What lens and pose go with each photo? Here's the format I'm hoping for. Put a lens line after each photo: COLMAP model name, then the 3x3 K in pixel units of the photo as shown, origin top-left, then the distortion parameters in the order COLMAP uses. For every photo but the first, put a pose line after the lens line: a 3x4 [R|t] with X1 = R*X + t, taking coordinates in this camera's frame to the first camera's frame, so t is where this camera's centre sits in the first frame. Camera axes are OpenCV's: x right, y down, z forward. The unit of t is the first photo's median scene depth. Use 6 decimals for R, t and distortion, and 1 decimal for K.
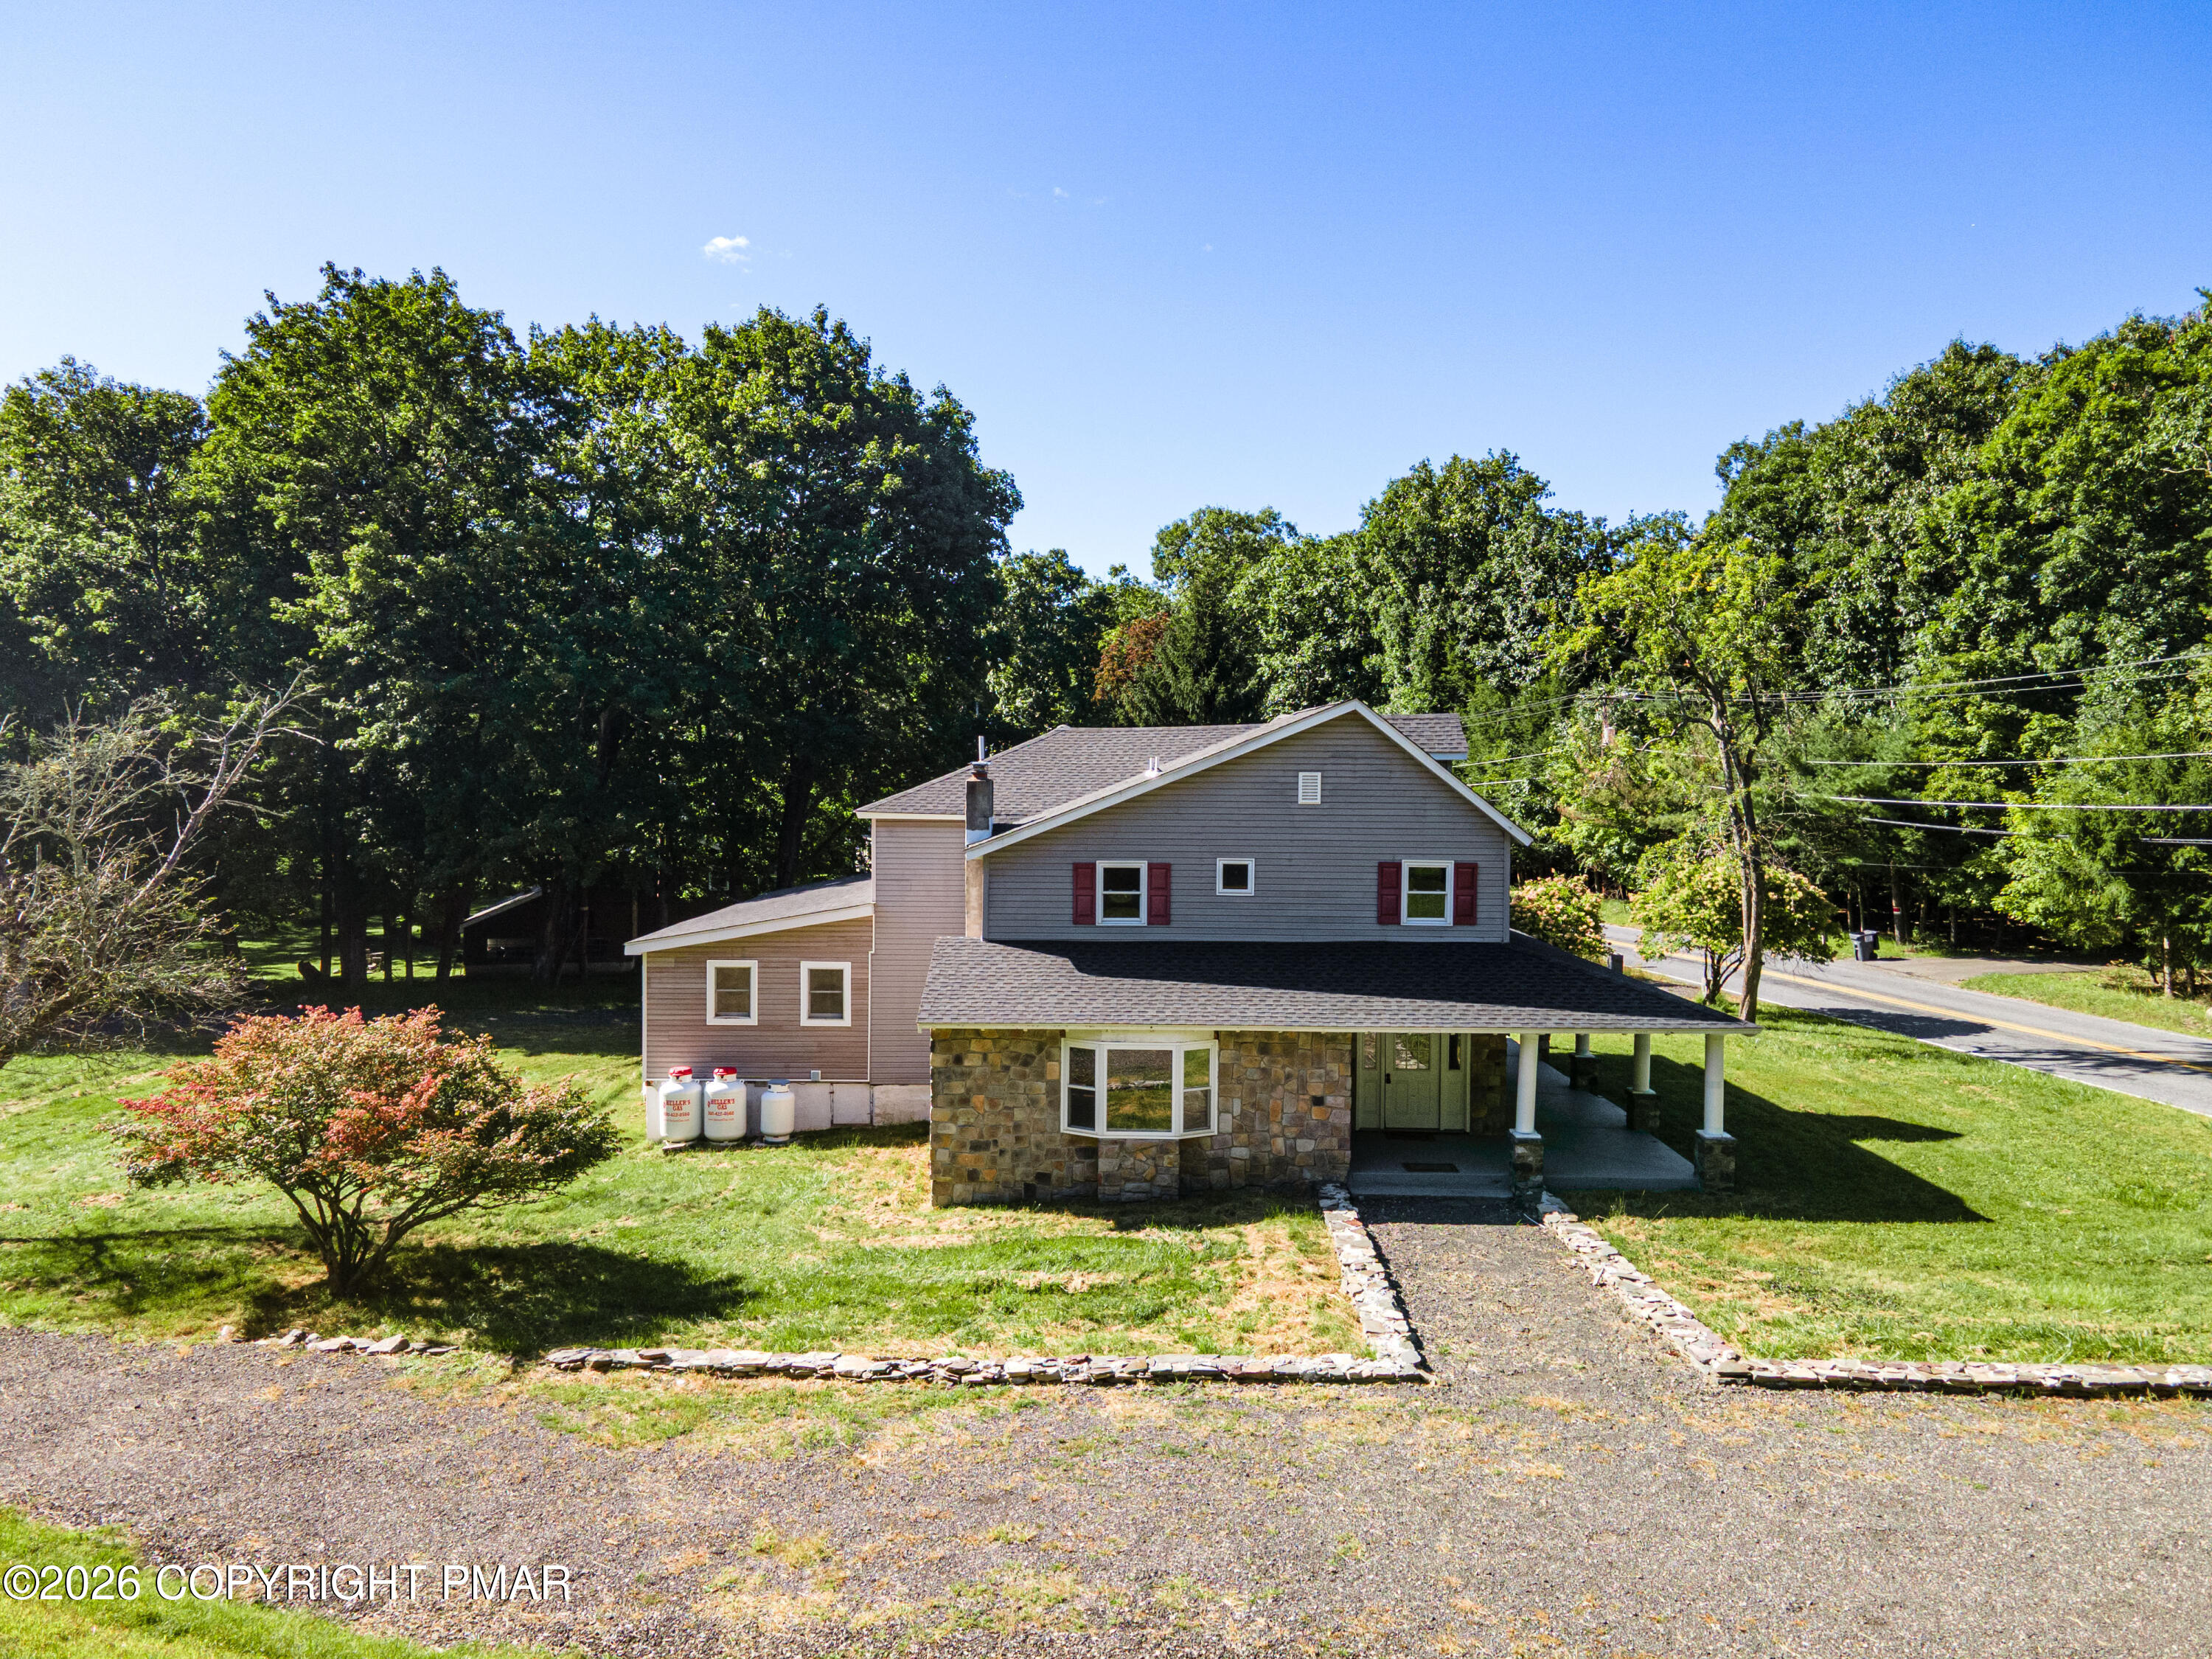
lens RADIAL K [[1635.5, 0, 1085.3], [0, 1635.5, 827.6], [0, 0, 1]] dist [0.011669, 0.064367]
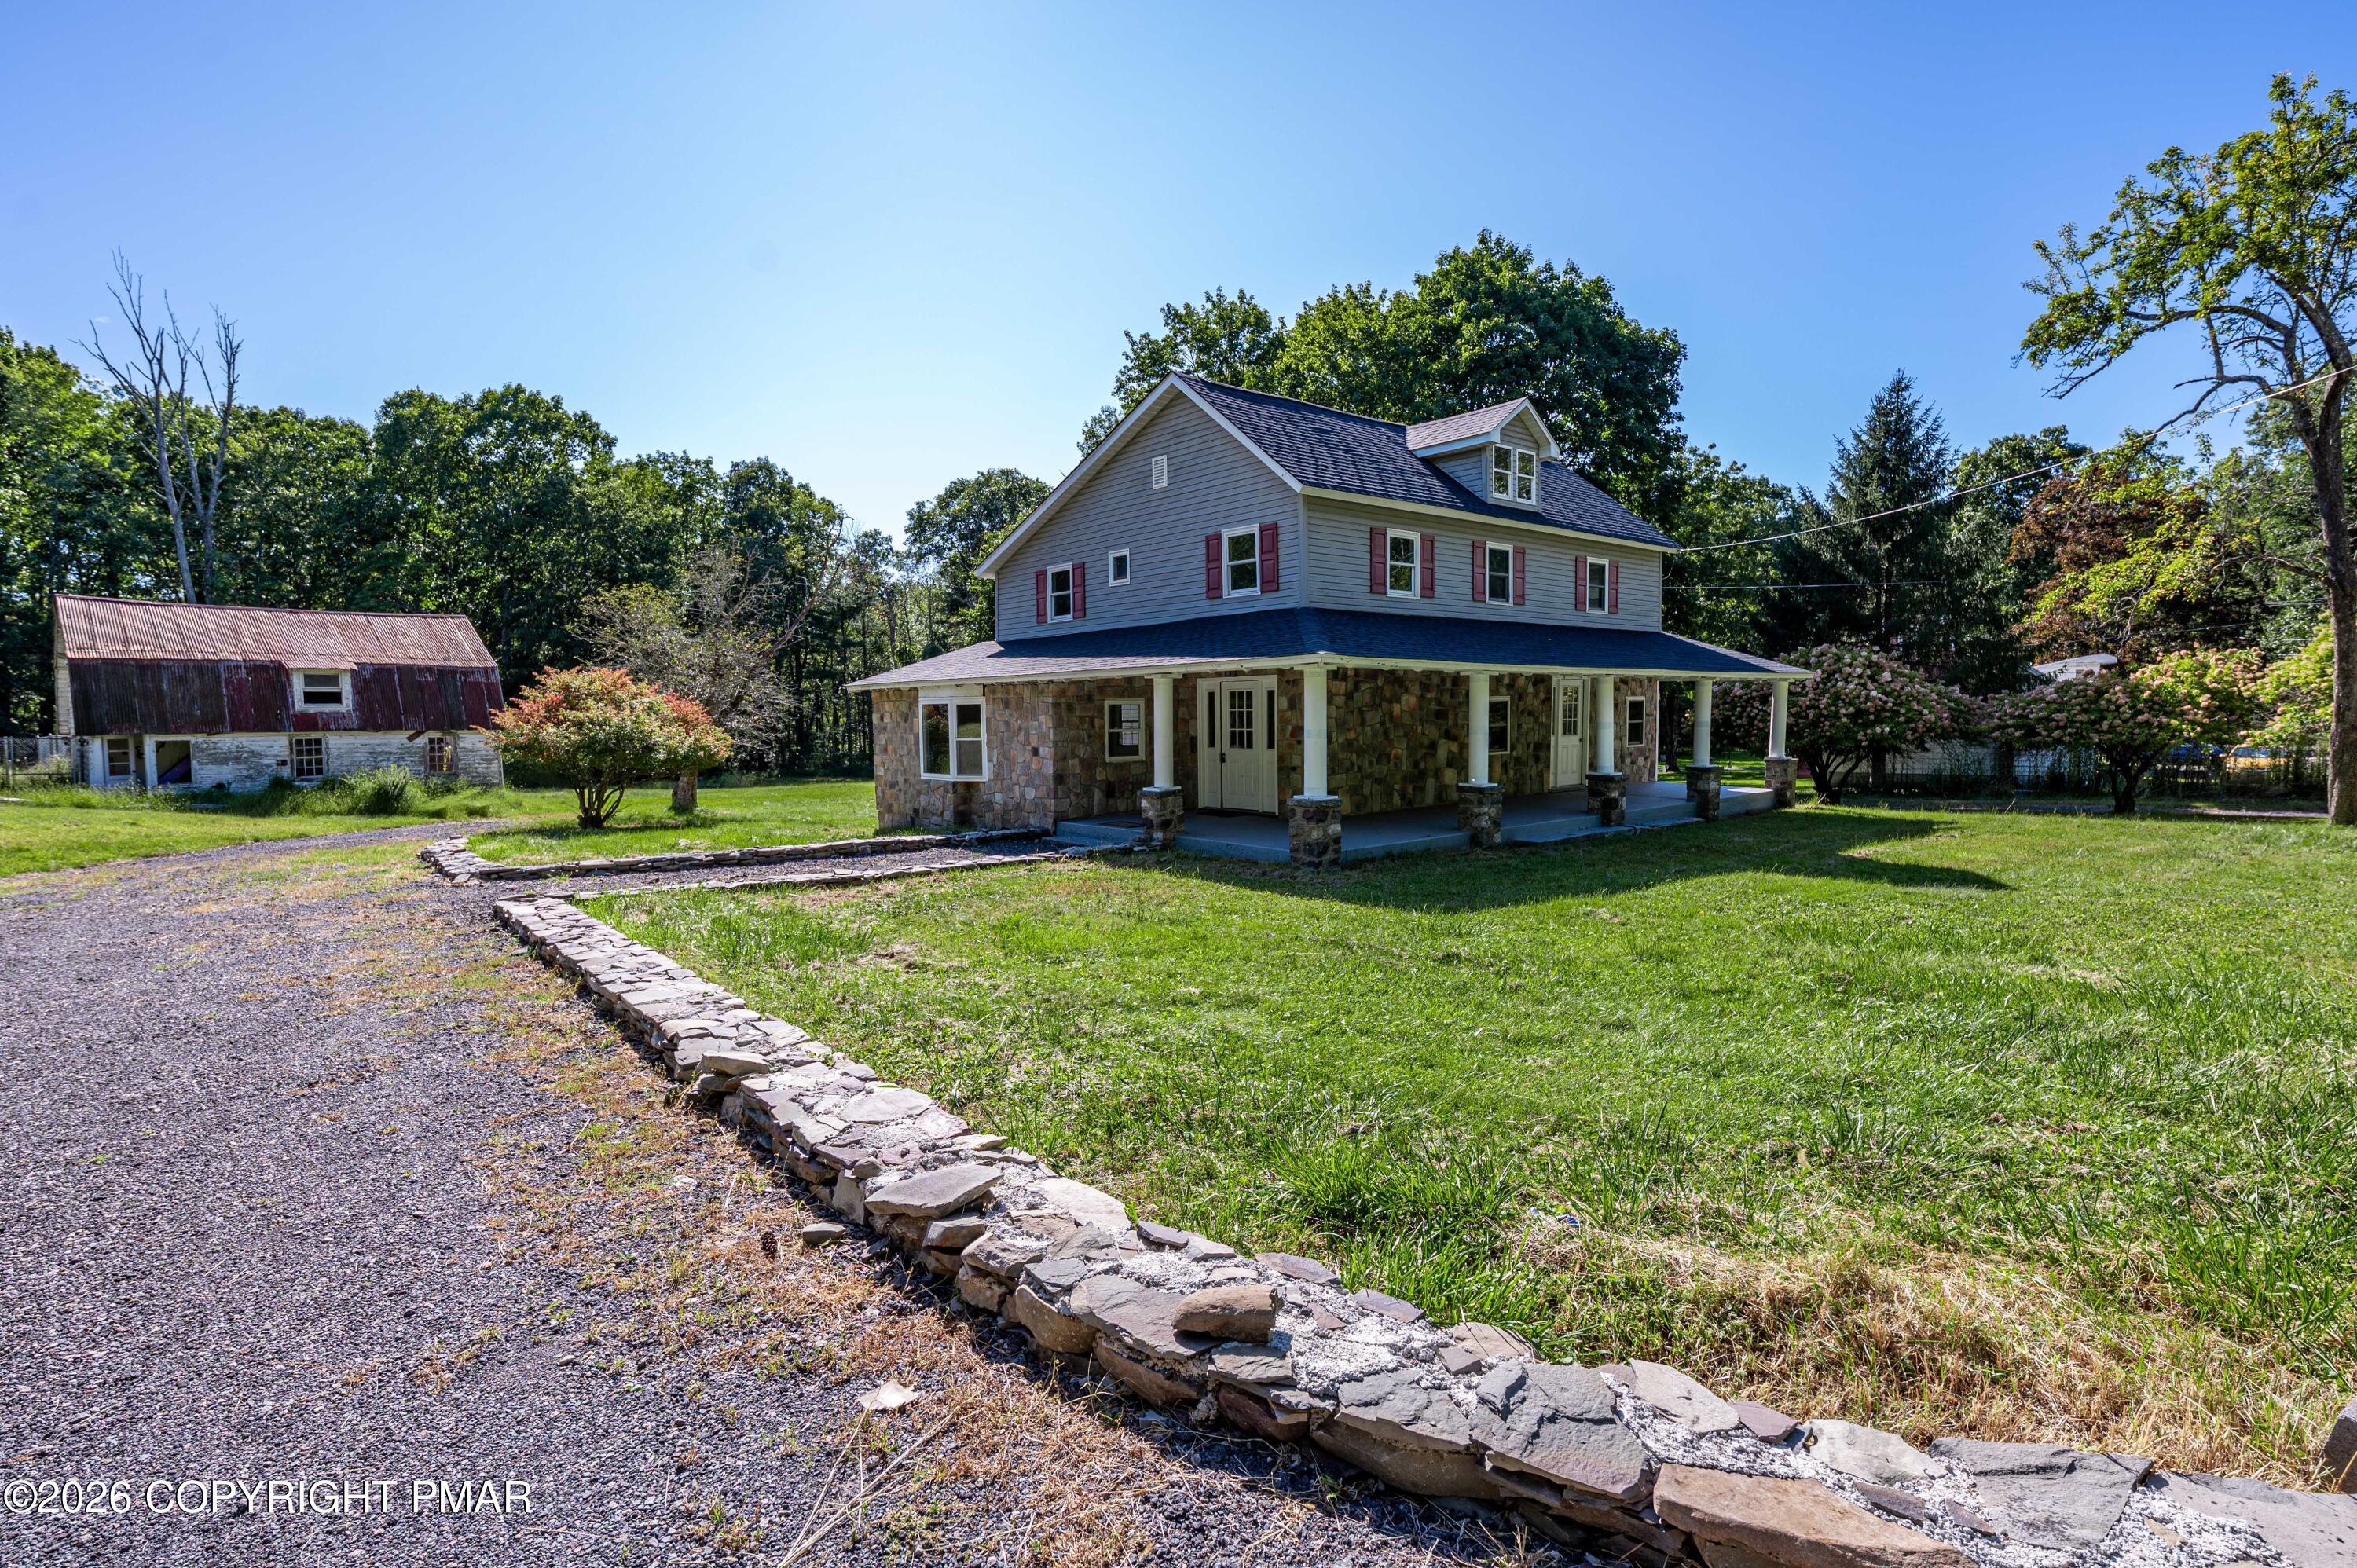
lens RADIAL K [[1128.9, 0, 1178.5], [0, 1128.9, 784.0], [0, 0, 1]] dist [0.000251, 0.000829]
pose [[0.662219, 0.032118, -0.748622, 0.682373], [-0.010774, 0.999386, 0.033345, 0.147929], [0.749233, -0.014016, 0.662158, 0.532936]]
